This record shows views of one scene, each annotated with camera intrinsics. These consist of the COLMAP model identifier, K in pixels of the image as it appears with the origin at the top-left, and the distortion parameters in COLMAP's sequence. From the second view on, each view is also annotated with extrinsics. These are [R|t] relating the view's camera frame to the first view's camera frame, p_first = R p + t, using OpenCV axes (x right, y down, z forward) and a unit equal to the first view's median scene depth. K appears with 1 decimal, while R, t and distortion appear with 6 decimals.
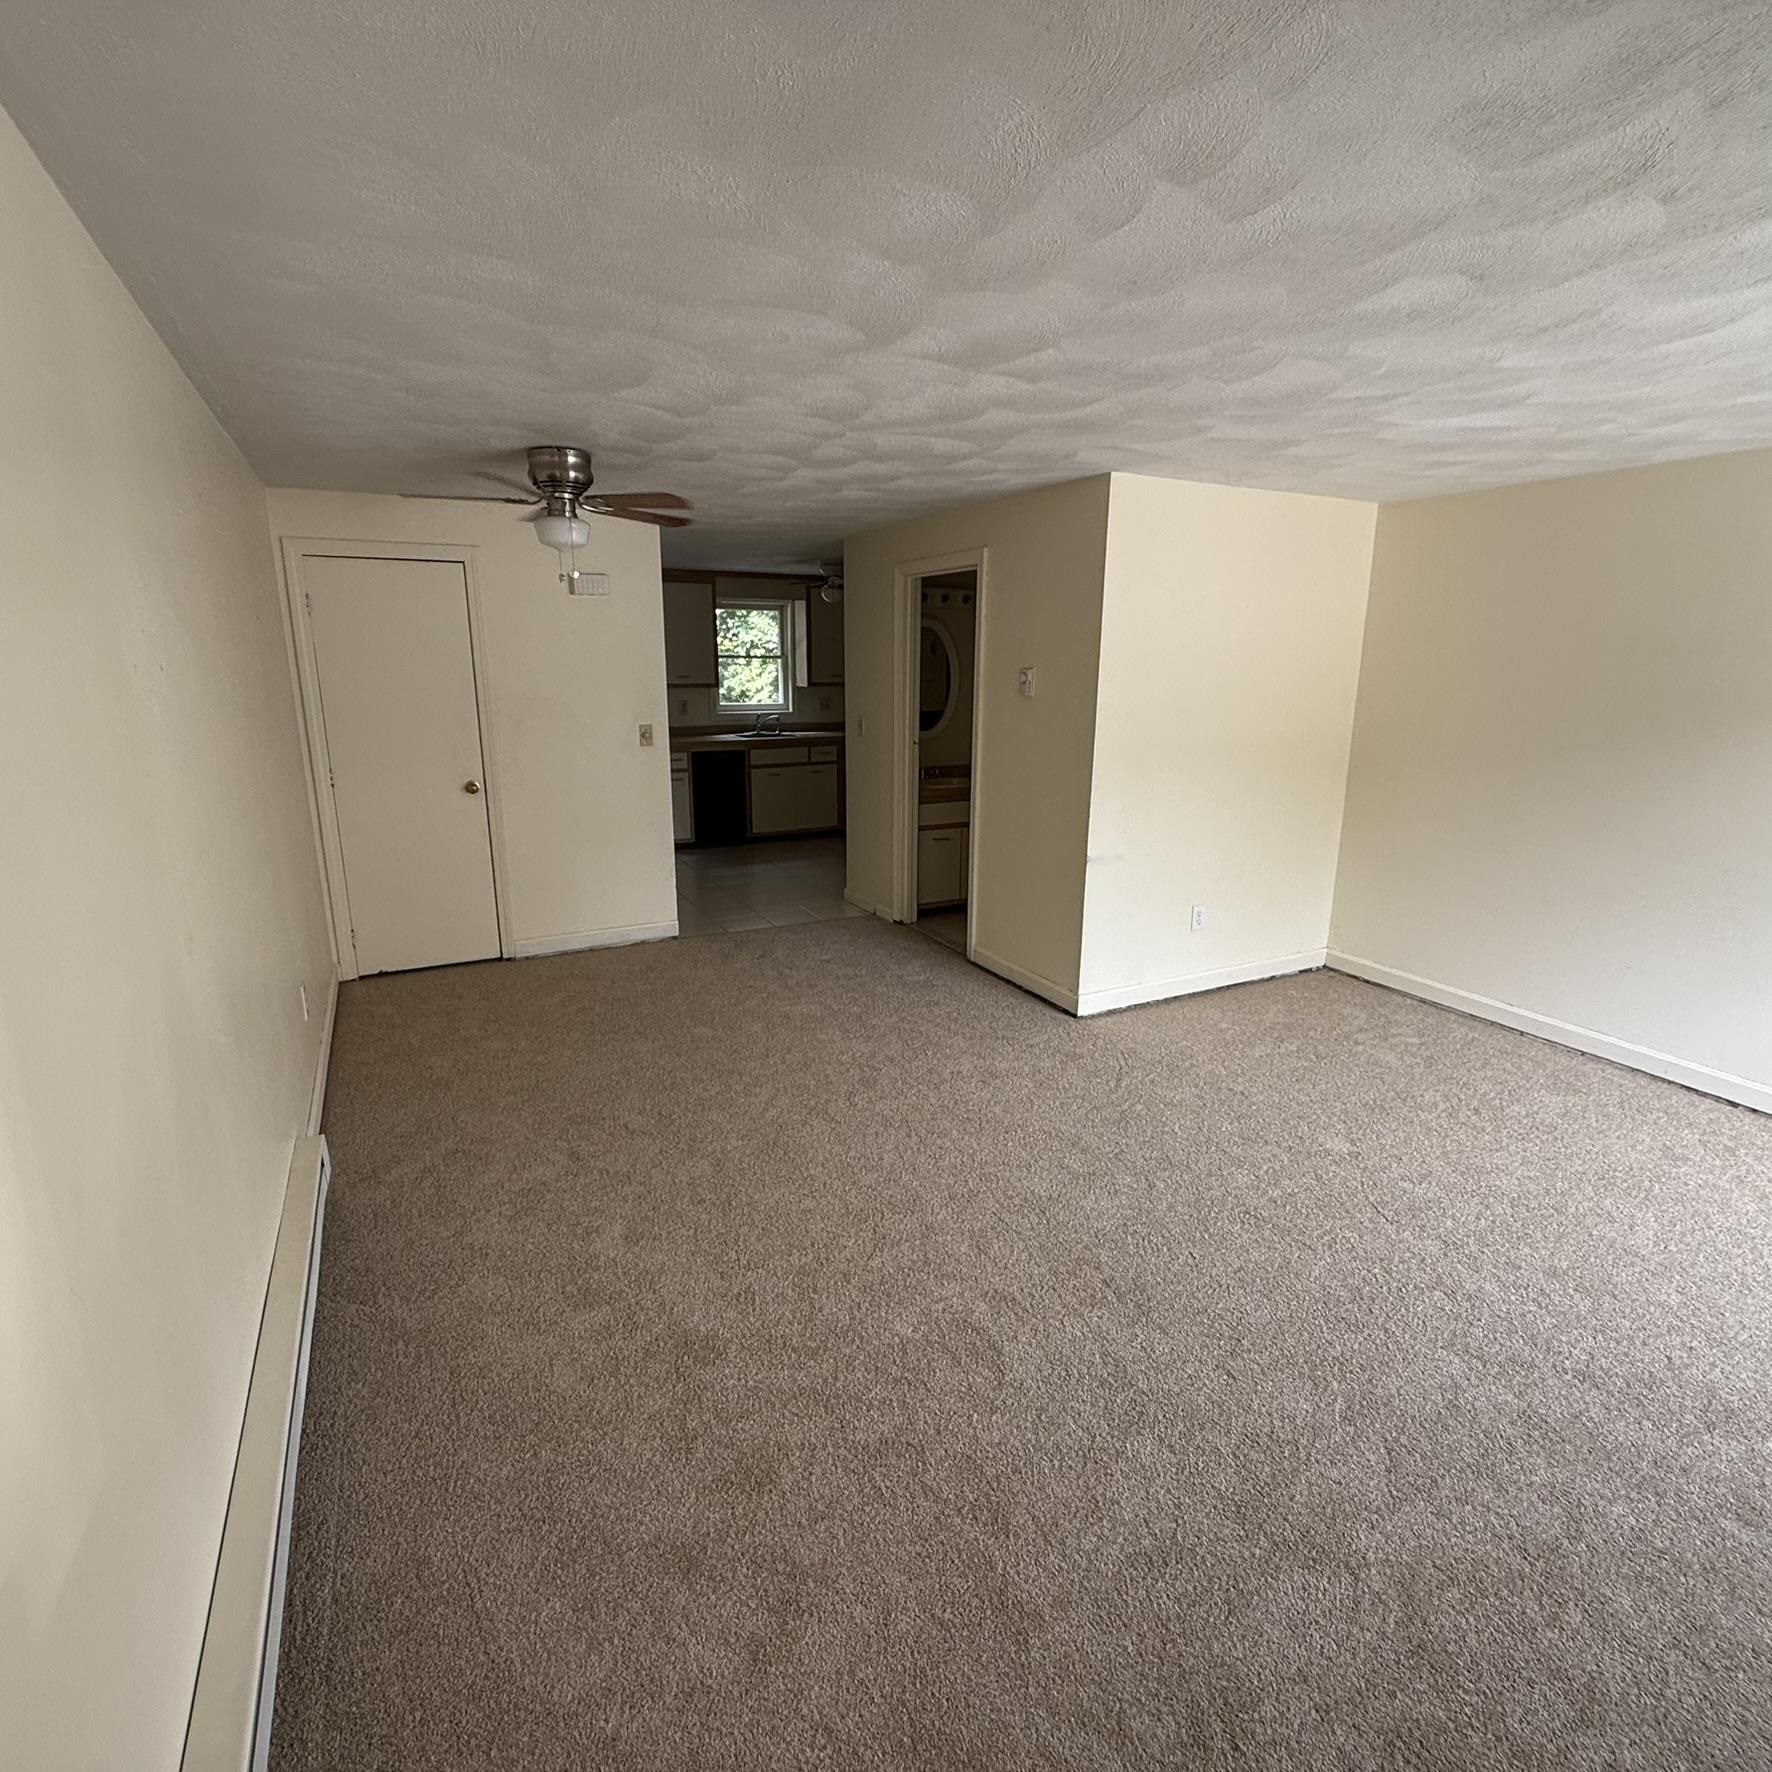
lens RADIAL K [[938.5, 0, 881.8], [0, 938.5, 887.1], [0, 0, 1]] dist [-0.001328, 0.000164]
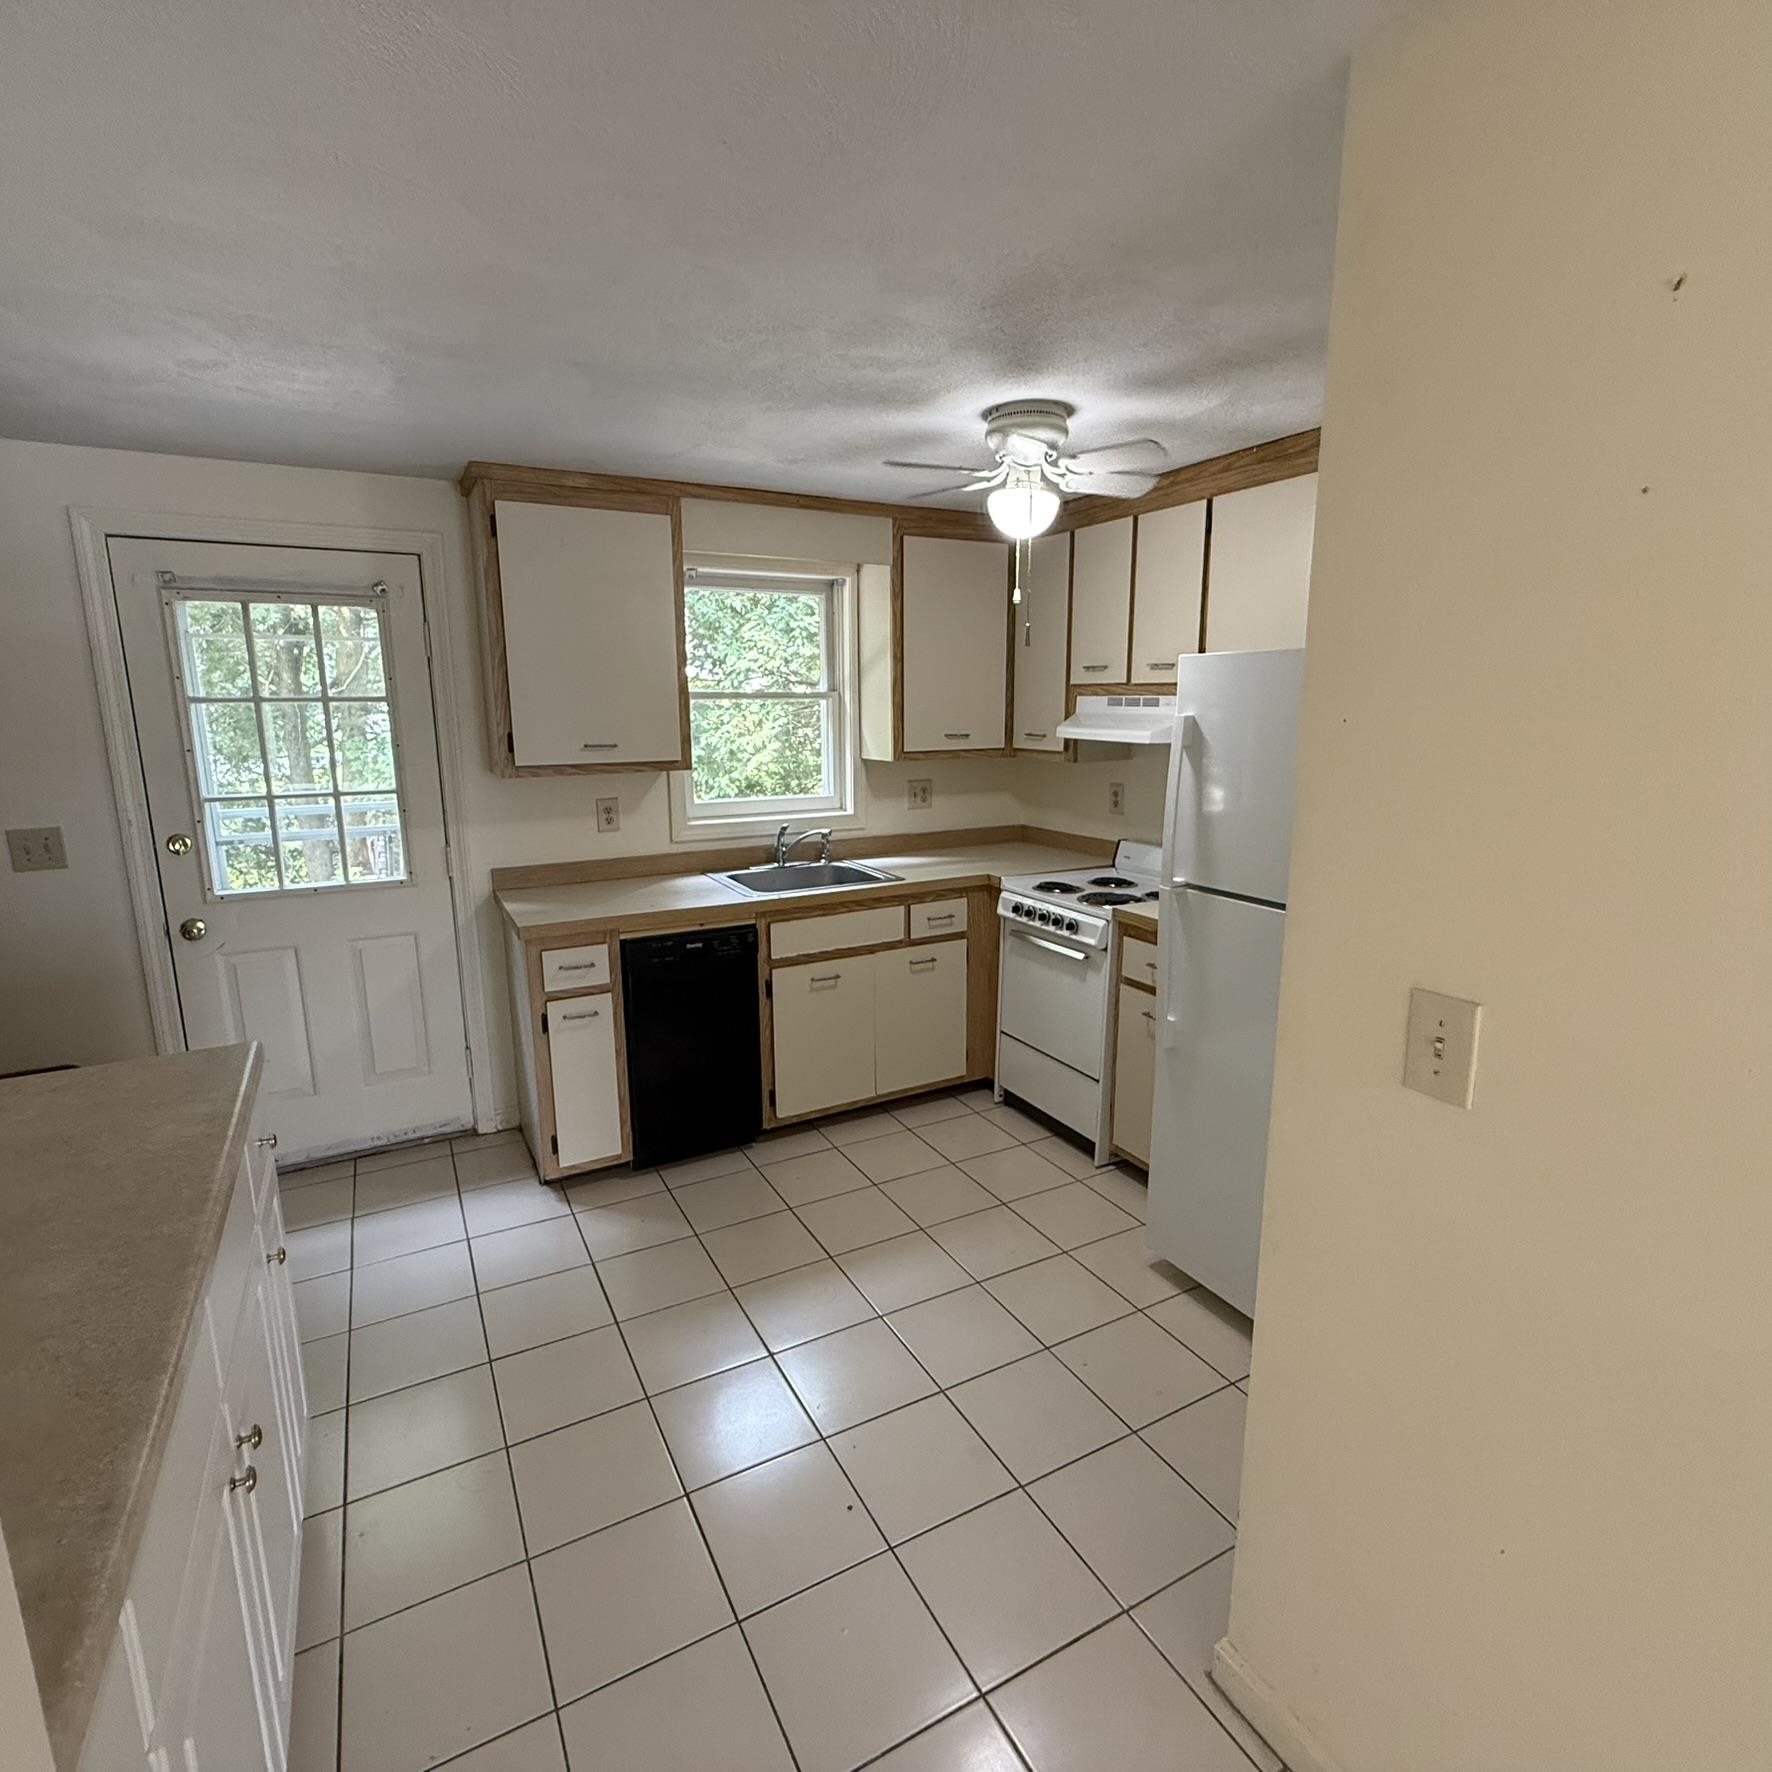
lens RADIAL K [[938.5, 0, 881.8], [0, 938.5, 887.1], [0, 0, 1]] dist [-0.001328, 0.000164]
pose [[0.999601, -0.013515, 0.024784, -0.265633], [0.014444, 0.999184, -0.037708, -0.379907], [-0.024254, 0.038051, 0.998981, 1.545630]]
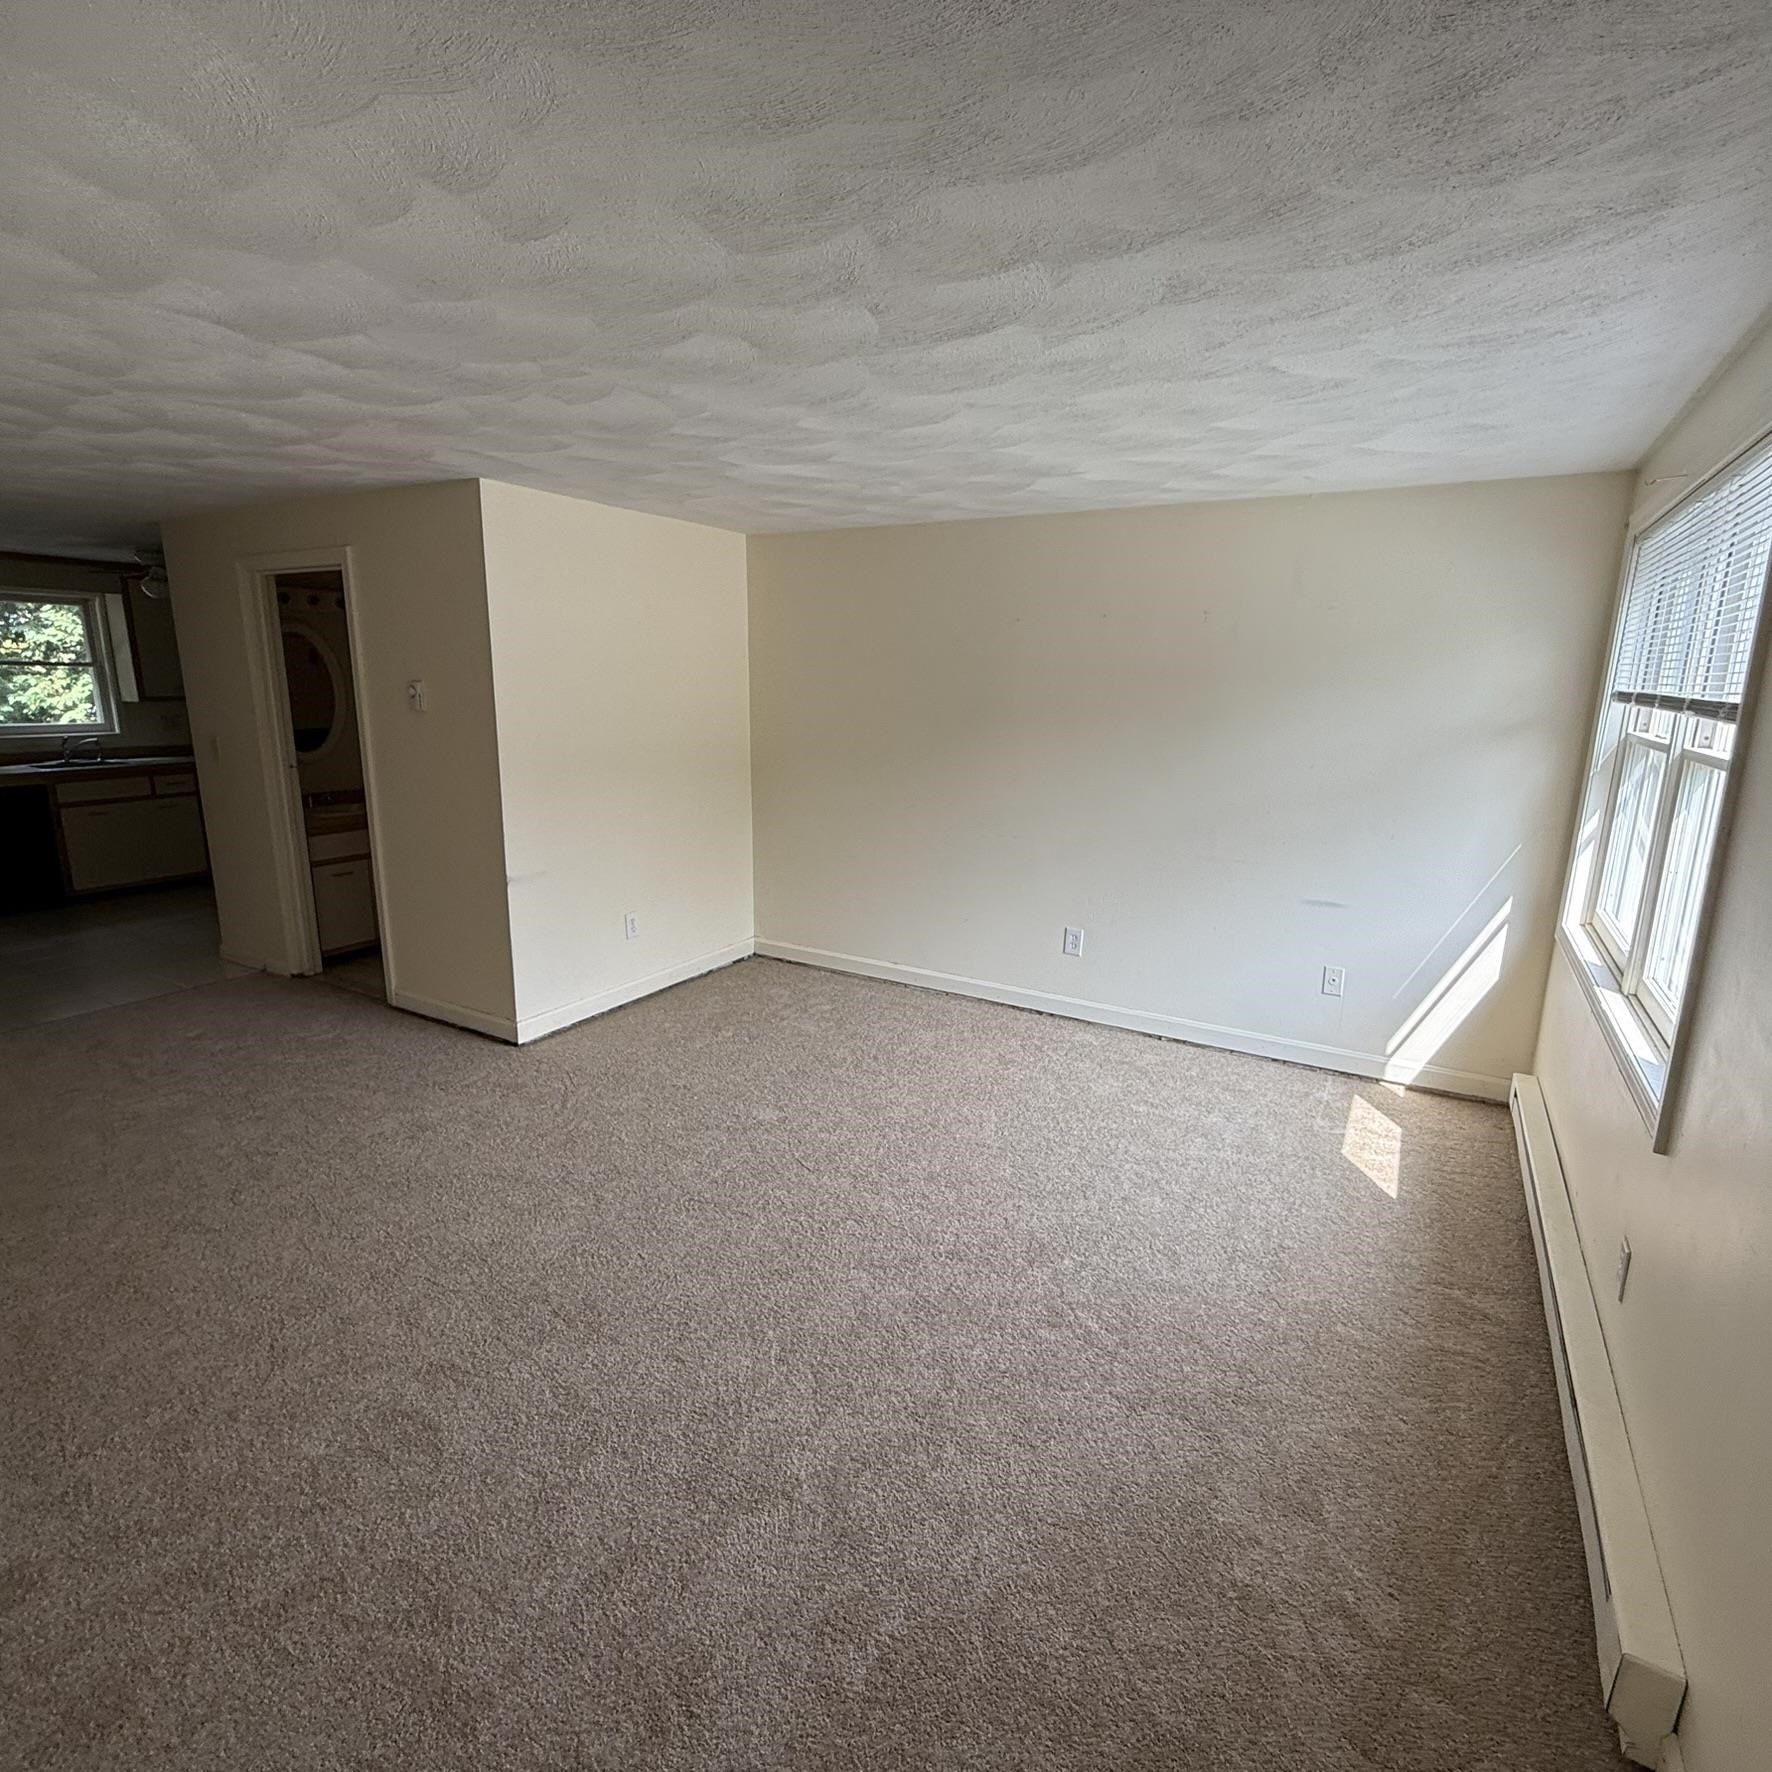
lens RADIAL K [[938.5, 0, 881.8], [0, 938.5, 887.1], [0, 0, 1]] dist [-0.001328, 0.000164]
pose [[0.844170, -0.109998, 0.524668, 0.051119], [0.116554, 0.992970, 0.020647, 0.002664], [-0.523251, 0.043723, 0.851056, -0.018539]]
